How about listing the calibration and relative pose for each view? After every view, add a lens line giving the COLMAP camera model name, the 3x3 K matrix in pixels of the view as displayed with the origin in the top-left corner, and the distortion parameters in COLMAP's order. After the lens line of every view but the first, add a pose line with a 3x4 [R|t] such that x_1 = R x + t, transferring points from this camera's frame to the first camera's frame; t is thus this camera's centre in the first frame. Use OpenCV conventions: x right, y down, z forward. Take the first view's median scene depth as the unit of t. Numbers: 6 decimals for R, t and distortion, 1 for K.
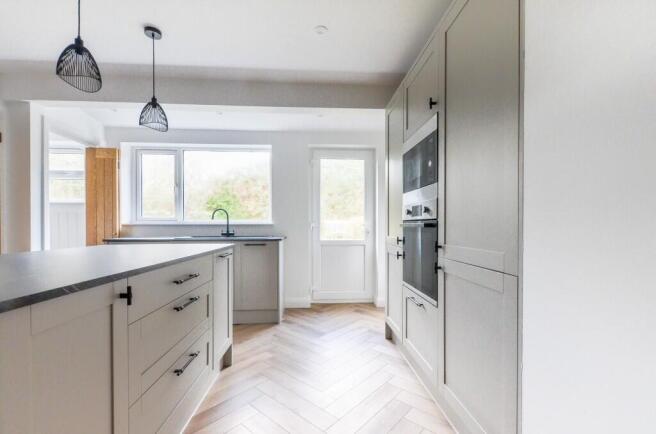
lens RADIAL K [[290.3, 0, 330.4], [0, 290.3, 224.9], [0, 0, 1]] dist [0.001259, 0.000070]
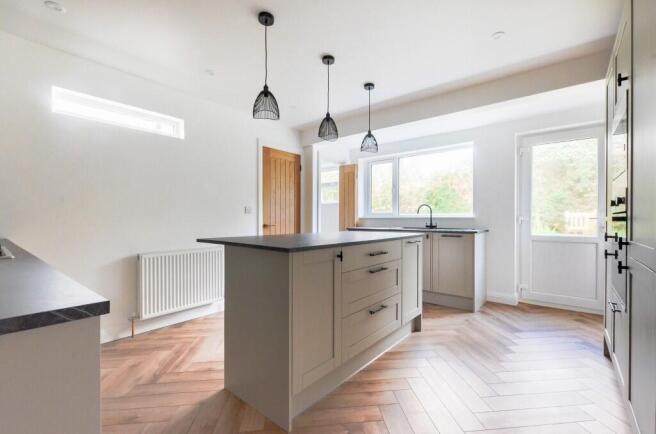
lens RADIAL K [[286.9, 0, 328.0], [0, 286.9, 217.0], [0, 0, 1]] dist [-0.000307, -0.000090]
pose [[0.721940, -0.001734, -0.691954, 0.142511], [-0.001178, 0.999992, -0.003735, -0.000243], [0.691955, 0.003511, 0.721932, -0.105918]]
